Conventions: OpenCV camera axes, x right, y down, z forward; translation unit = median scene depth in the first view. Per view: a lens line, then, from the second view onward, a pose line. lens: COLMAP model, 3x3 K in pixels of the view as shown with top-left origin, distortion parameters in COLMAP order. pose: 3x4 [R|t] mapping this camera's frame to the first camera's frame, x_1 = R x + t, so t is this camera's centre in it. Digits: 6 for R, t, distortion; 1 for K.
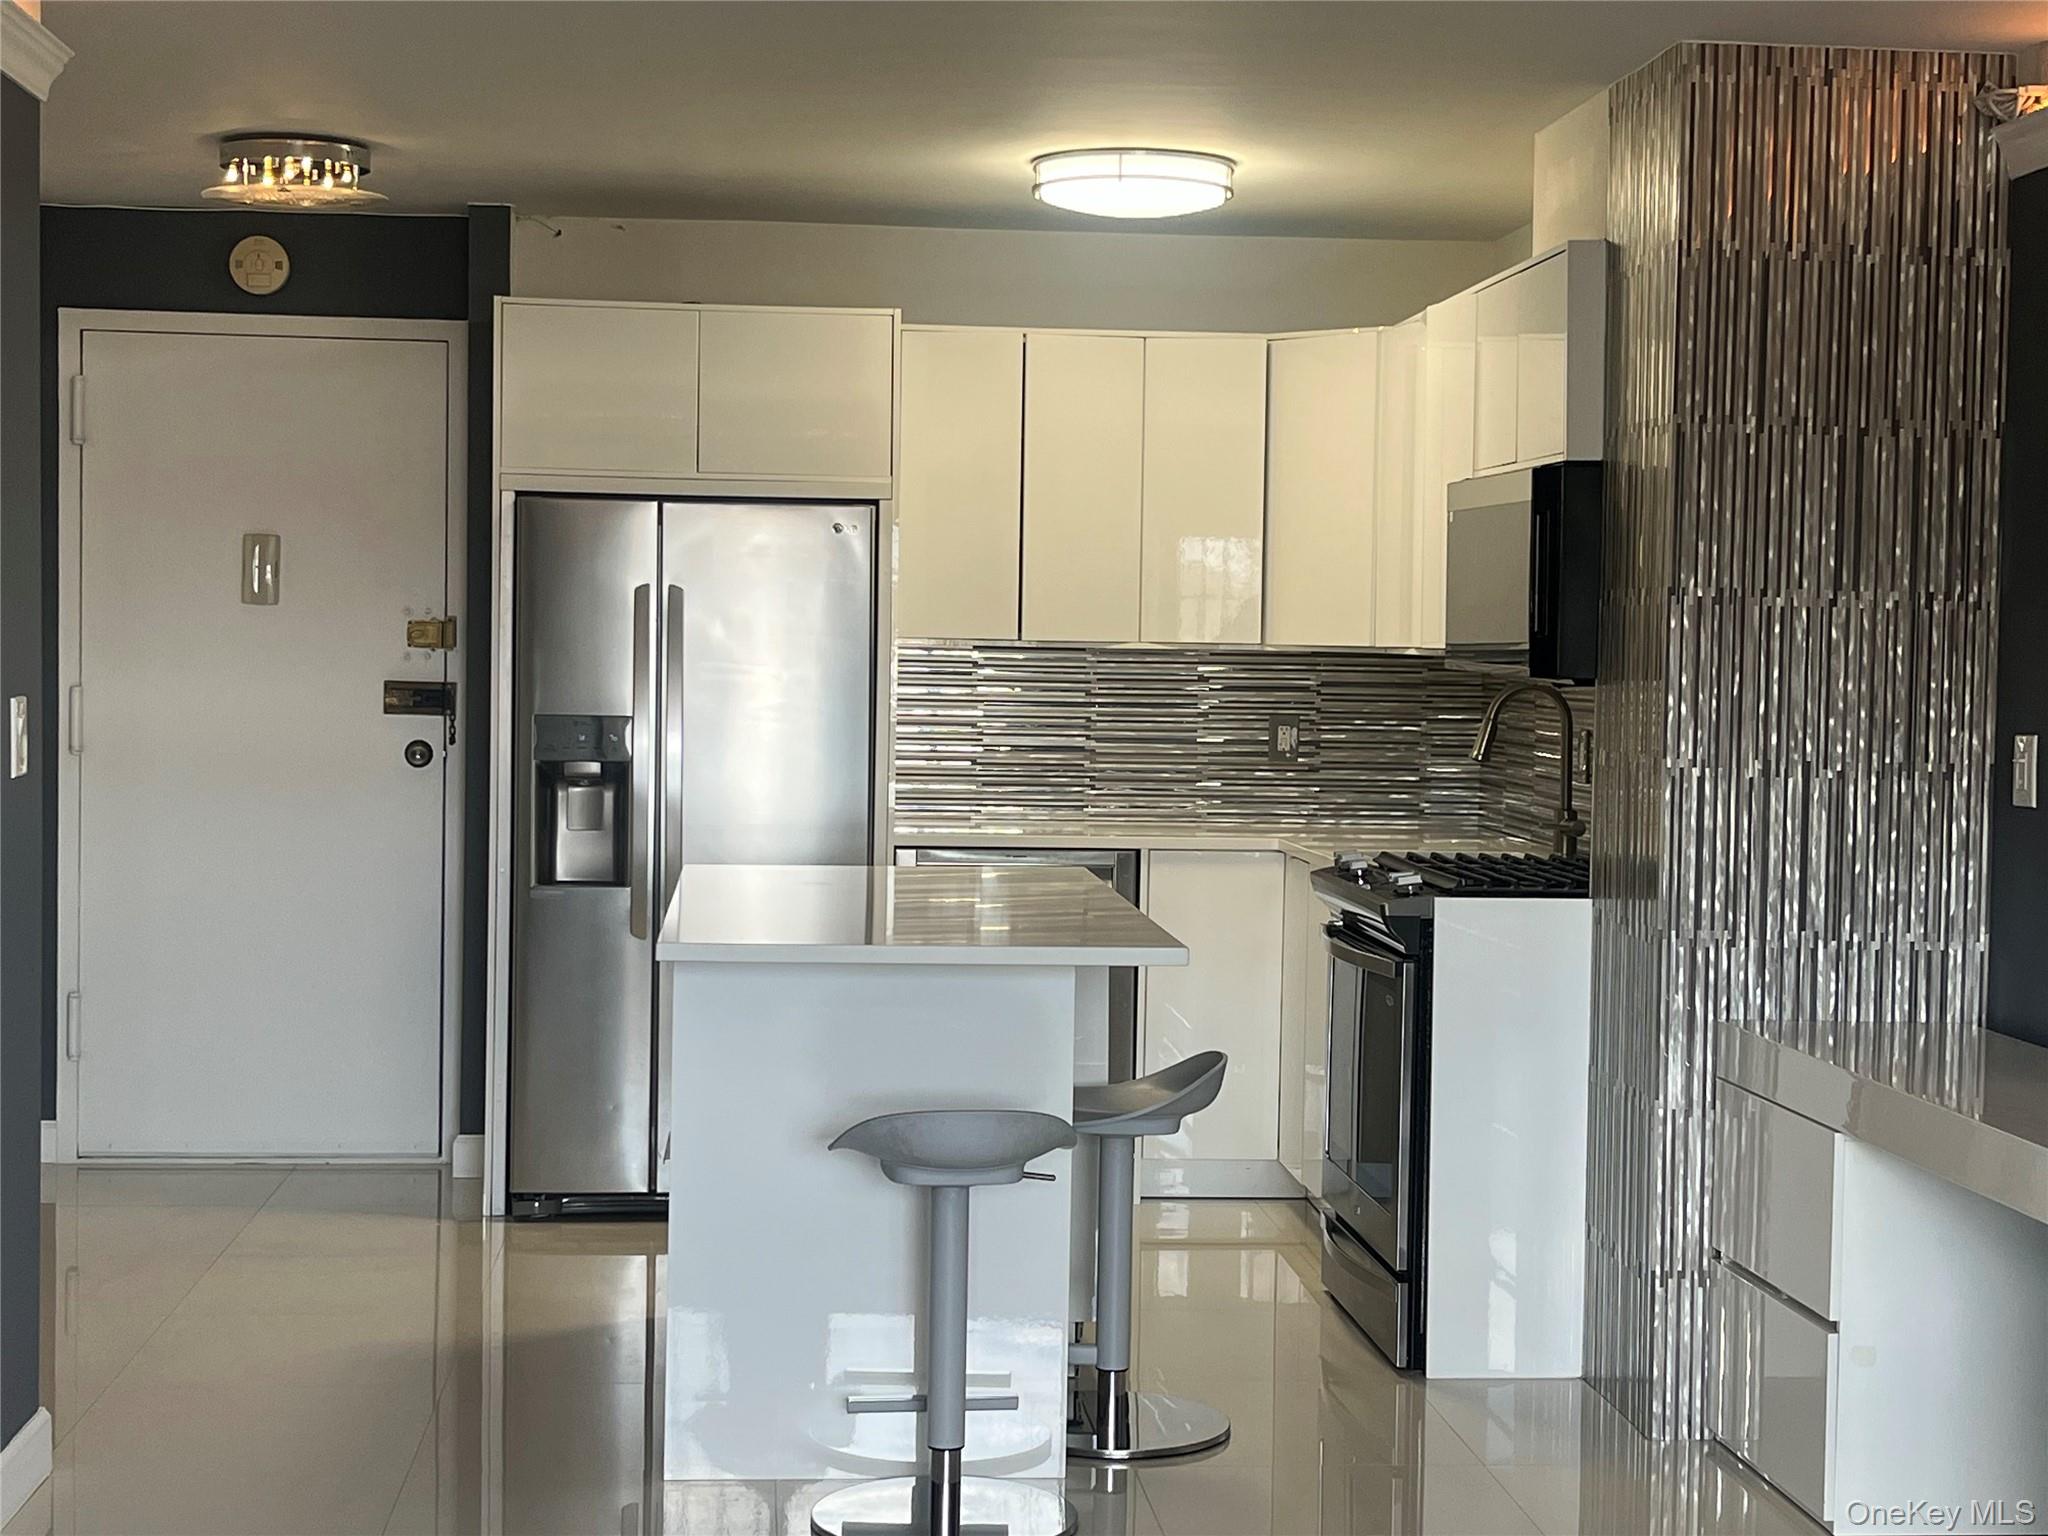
lens RADIAL K [[3127.6, 0, 1024.0], [0, 3127.6, 768.0], [0, 0, 1]] dist [0.026228, -0.079037]
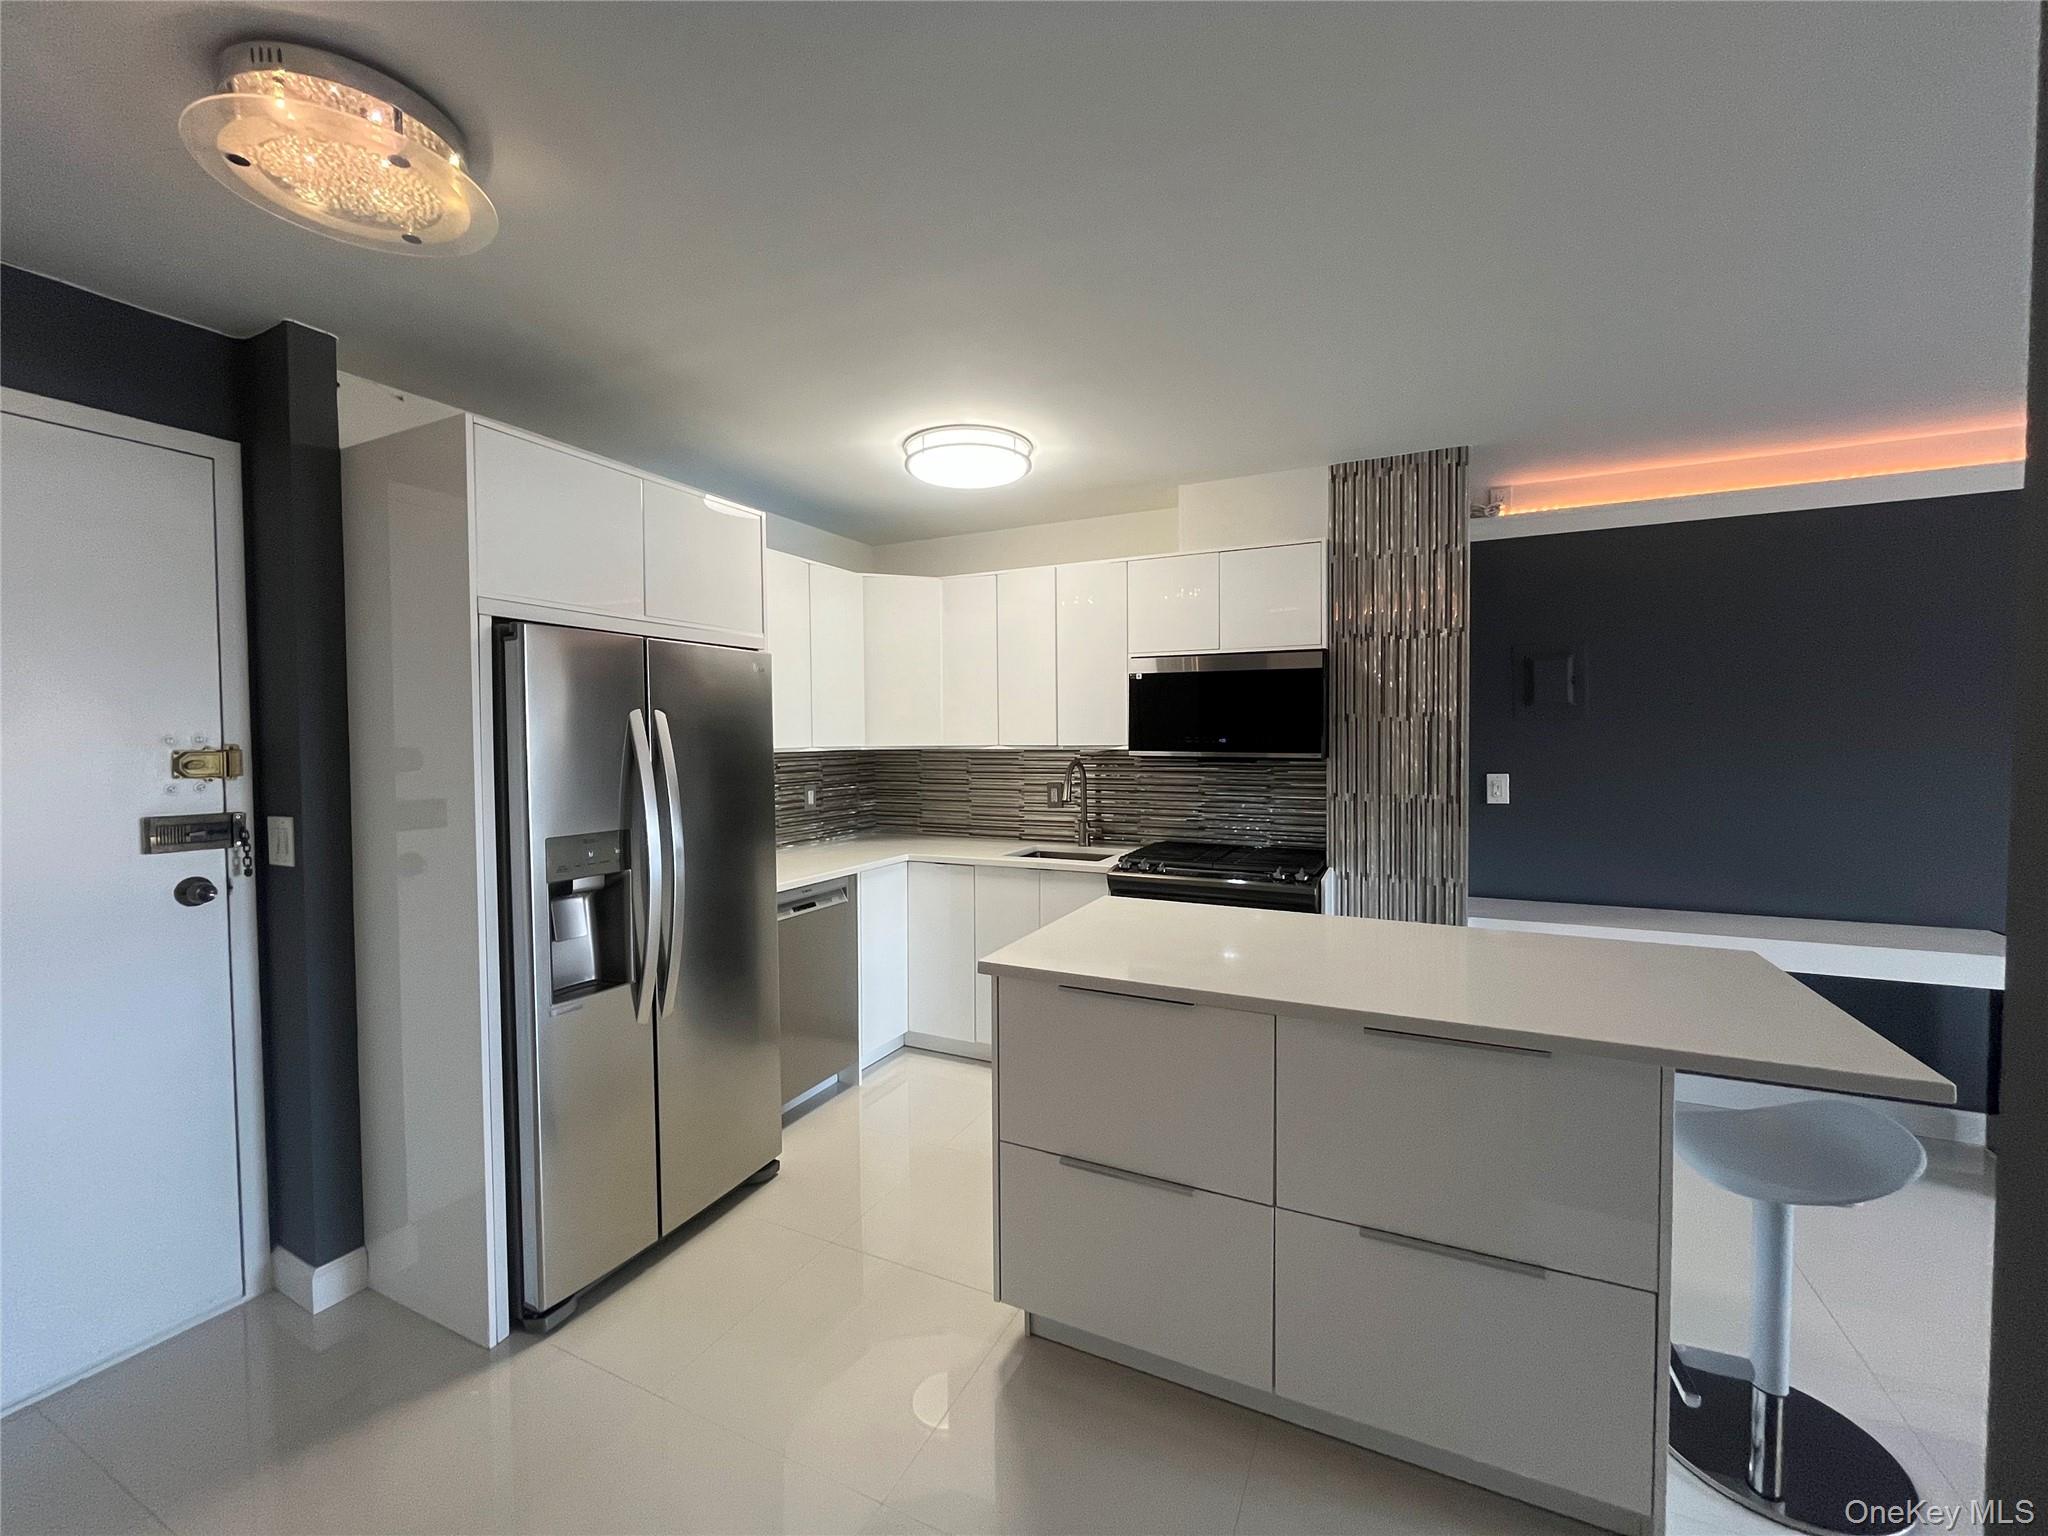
lens RADIAL K [[834.5, 0, 1025.0], [0, 834.5, 761.8], [0, 0, 1]] dist [-0.001494, -0.000081]
pose [[0.520773, -0.047440, 0.852376, -0.275721], [0.053317, 0.998313, 0.022987, -0.036044], [-0.852029, 0.033475, 0.522424, 0.654149]]
